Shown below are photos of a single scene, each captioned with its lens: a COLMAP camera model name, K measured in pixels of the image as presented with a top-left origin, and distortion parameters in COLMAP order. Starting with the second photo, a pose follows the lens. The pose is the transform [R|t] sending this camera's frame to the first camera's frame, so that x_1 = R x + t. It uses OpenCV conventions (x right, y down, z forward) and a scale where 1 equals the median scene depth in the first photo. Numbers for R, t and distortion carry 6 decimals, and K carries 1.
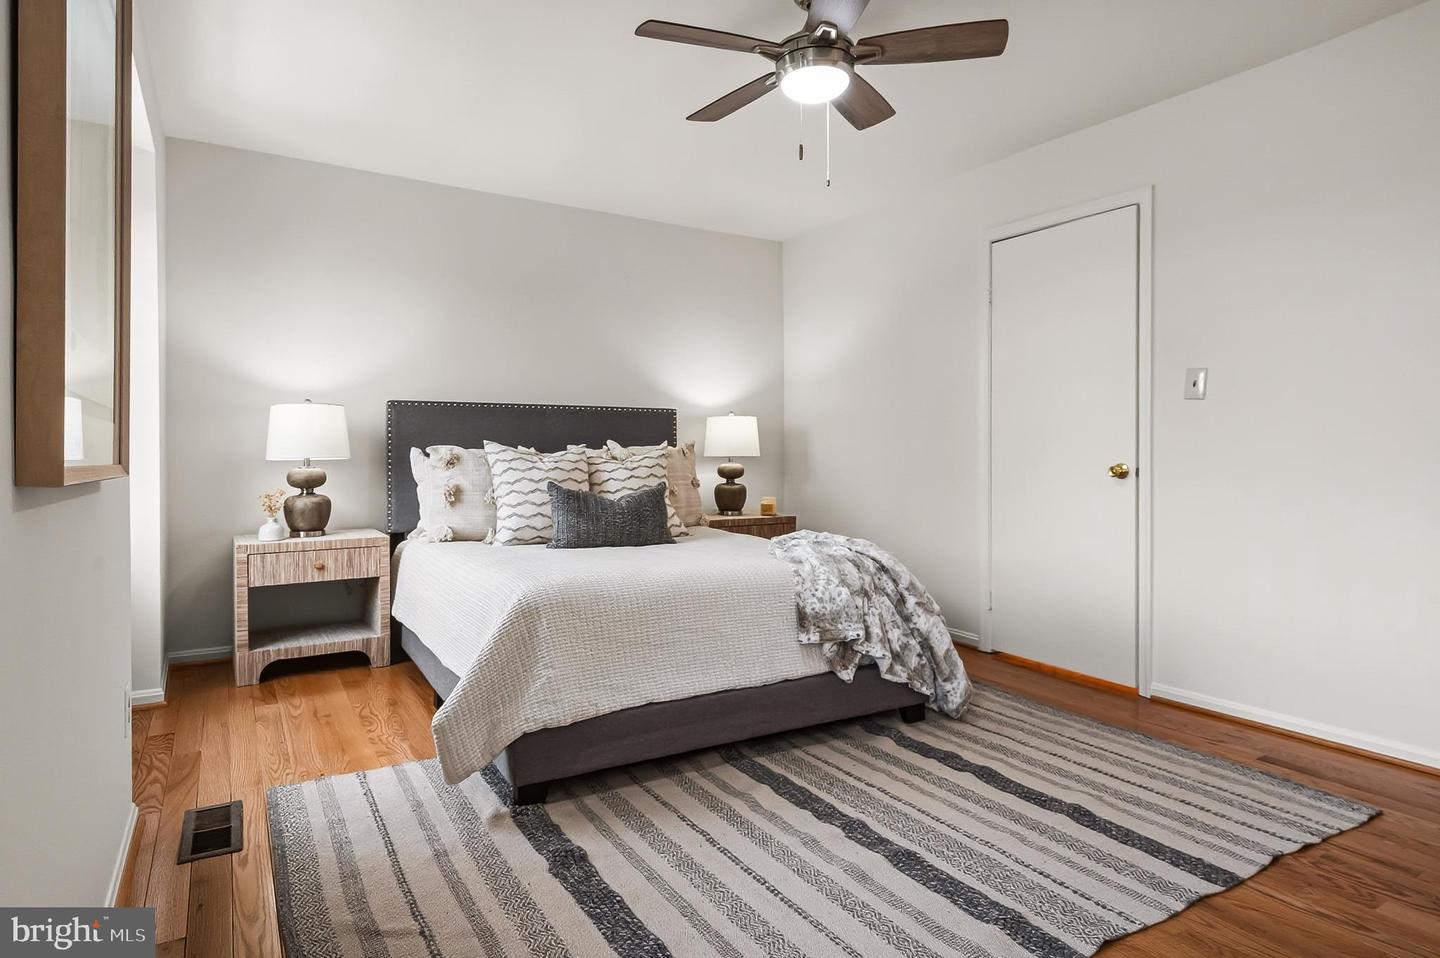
lens RADIAL K [[807.1, 0, 716.1], [0, 807.1, 448.9], [0, 0, 1]] dist [0.004246, 0.001186]
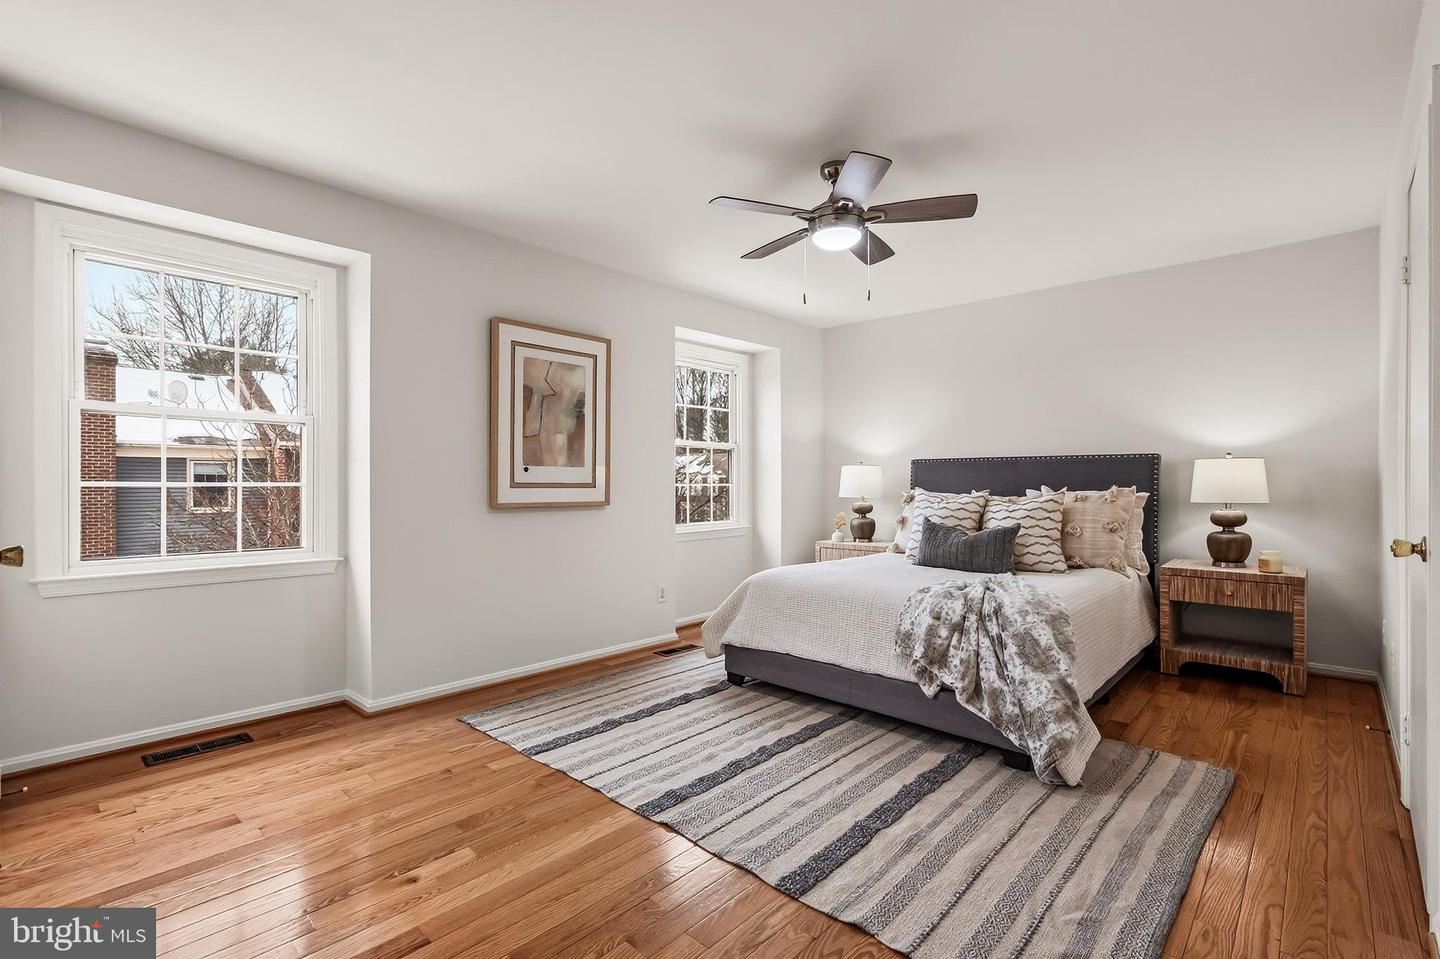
lens RADIAL K [[657.9, 0, 721.9], [0, 657.9, 476.1], [0, 0, 1]] dist [0.001298, 0.000768]
pose [[0.277134, -0.007801, -0.960800, 1.027790], [0.004294, 0.999967, -0.006881, -0.031830], [0.960822, -0.002218, 0.277159, 0.443799]]
